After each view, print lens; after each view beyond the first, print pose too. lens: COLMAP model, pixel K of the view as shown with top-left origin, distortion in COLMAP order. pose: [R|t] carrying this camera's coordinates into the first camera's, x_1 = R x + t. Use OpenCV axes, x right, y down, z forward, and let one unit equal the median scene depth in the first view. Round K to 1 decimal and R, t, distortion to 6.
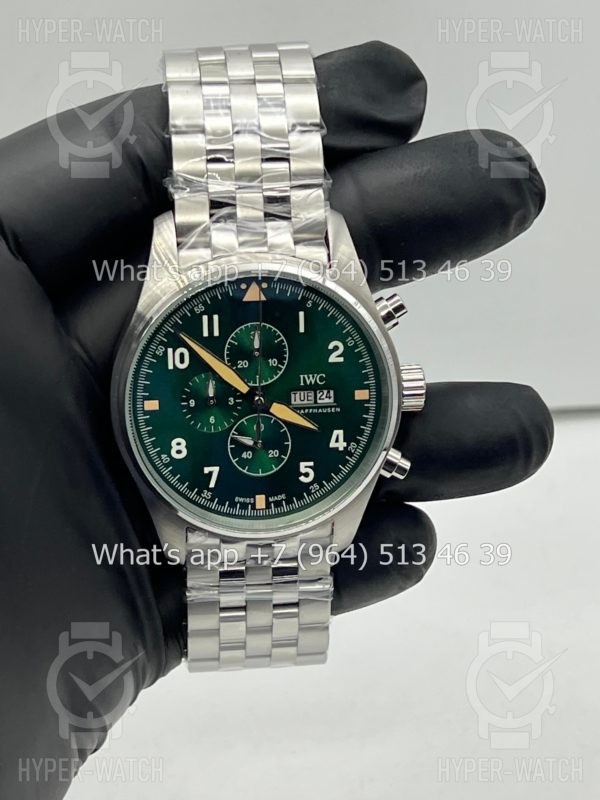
lens RADIAL K [[1908.4, 0, 306.7], [0, 1908.4, 397.2], [0, 0, 1]] dist [0.181105, 0.000000]
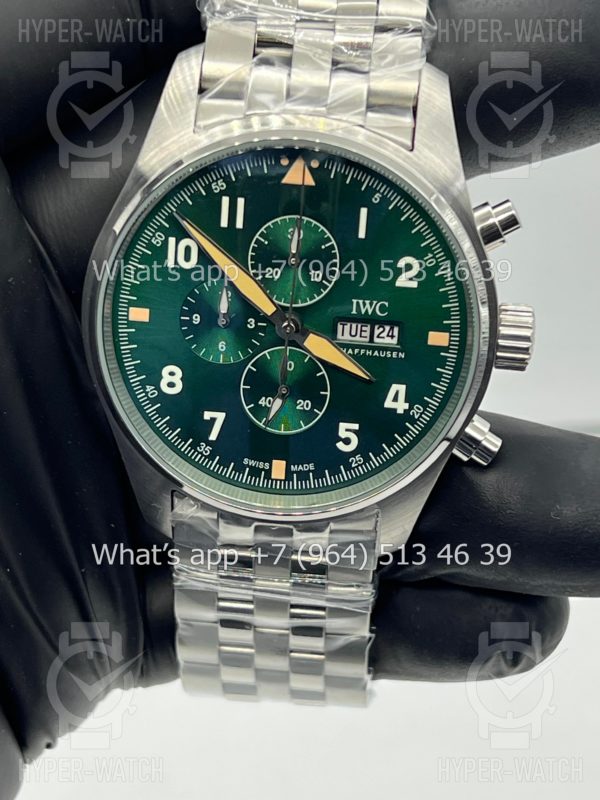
lens RADIAL K [[1851.8, 0, 303.5], [0, 1851.8, 405.9], [0, 0, 1]] dist [0.172674, 0.000000]
pose [[0.979185, 0.135501, -0.151118, 0.086566], [-0.128600, 0.990193, 0.054588, -0.007582], [0.157033, -0.034018, 0.987007, 0.324621]]
